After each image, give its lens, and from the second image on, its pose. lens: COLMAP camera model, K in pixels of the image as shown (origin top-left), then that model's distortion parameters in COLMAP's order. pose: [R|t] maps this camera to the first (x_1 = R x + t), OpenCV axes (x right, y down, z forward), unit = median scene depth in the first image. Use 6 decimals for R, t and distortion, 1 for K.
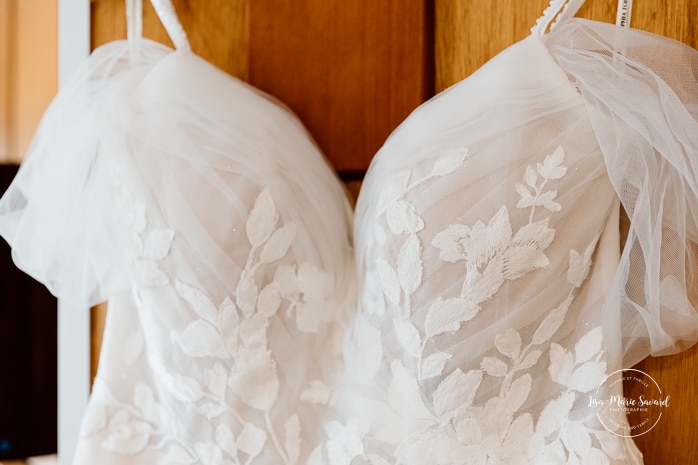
lens RADIAL K [[1276.8, 0, 348.0], [0, 1276.8, 232.7], [0, 0, 1]] dist [-0.006079, 0.000000]
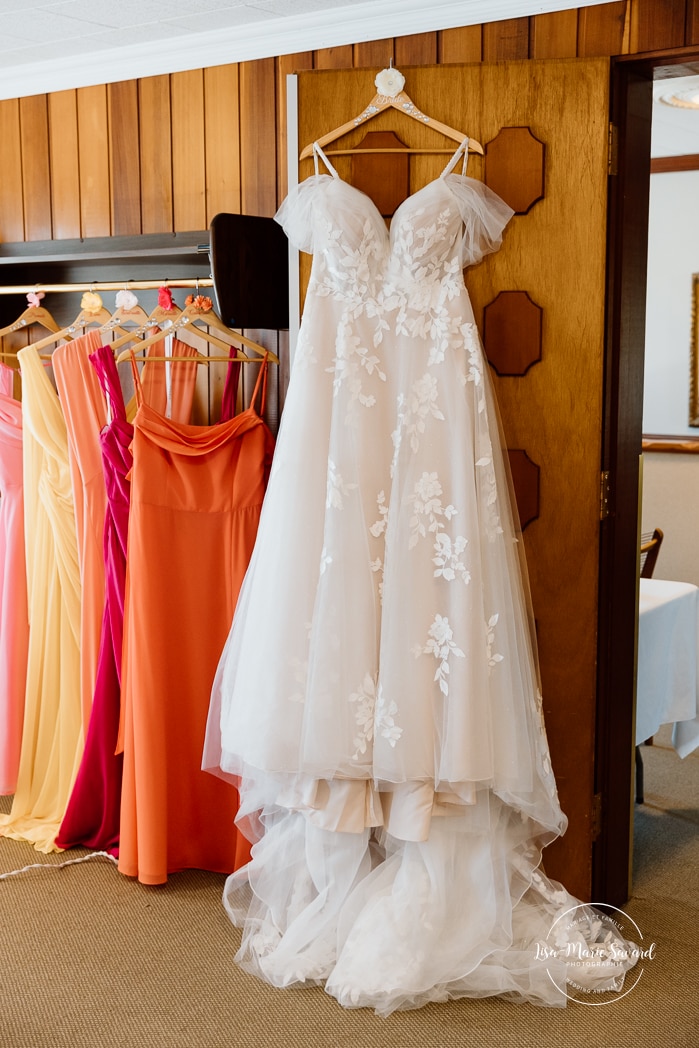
lens RADIAL K [[1348.9, 0, 352.2], [0, 1348.9, 523.7], [0, 0, 1]] dist [0.001142, 0.000000]
pose [[0.983437, -0.023148, 0.179766, -0.842267], [-0.002046, 0.990330, 0.138717, 0.300928], [-0.181238, -0.136788, 0.973880, -2.936250]]
